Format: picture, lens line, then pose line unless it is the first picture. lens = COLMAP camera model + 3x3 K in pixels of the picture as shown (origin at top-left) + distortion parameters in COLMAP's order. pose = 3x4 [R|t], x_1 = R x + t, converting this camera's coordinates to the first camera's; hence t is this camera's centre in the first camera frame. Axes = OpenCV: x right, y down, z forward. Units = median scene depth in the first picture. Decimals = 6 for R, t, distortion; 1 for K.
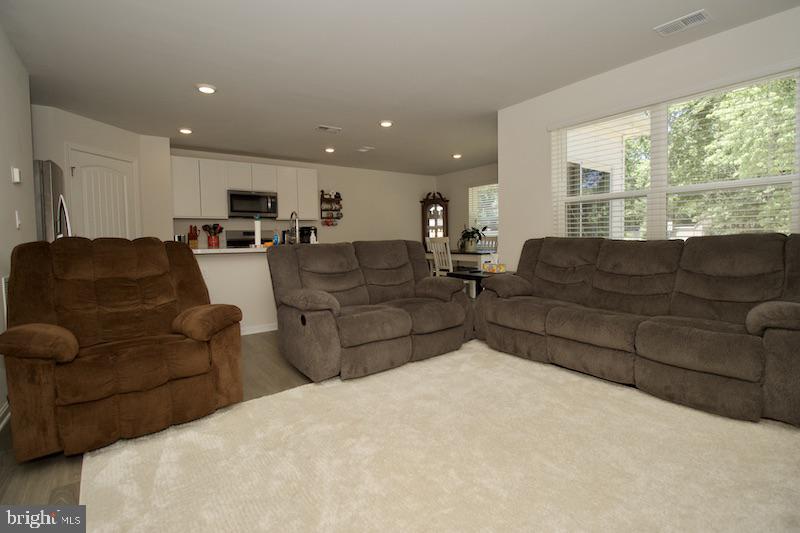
lens RADIAL K [[383.0, 0, 409.3], [0, 383.0, 256.1], [0, 0, 1]] dist [0.002485, -0.016159]
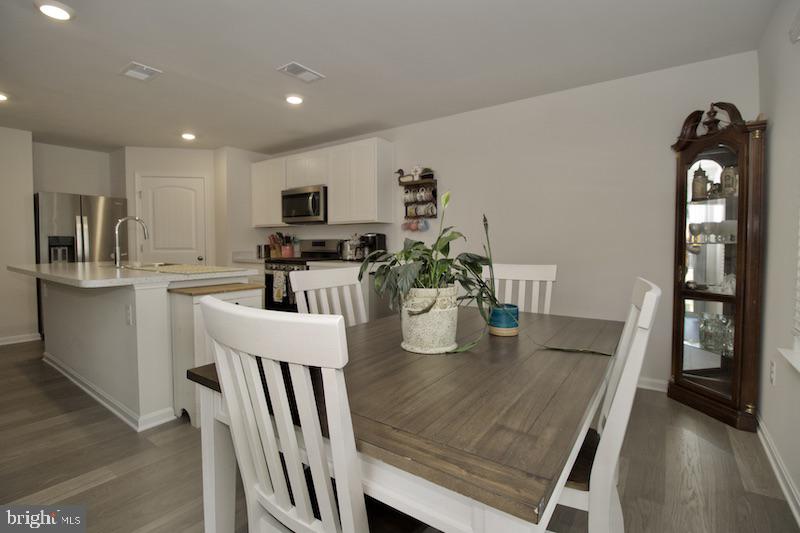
lens RADIAL K [[383.0, 0, 409.3], [0, 383.0, 256.1], [0, 0, 1]] dist [0.002485, -0.016159]
pose [[0.313712, 0.049126, -0.948247, 0.819198], [-0.046262, 0.998265, 0.036413, -0.153860], [0.948391, 0.032444, 0.315440, 2.035867]]
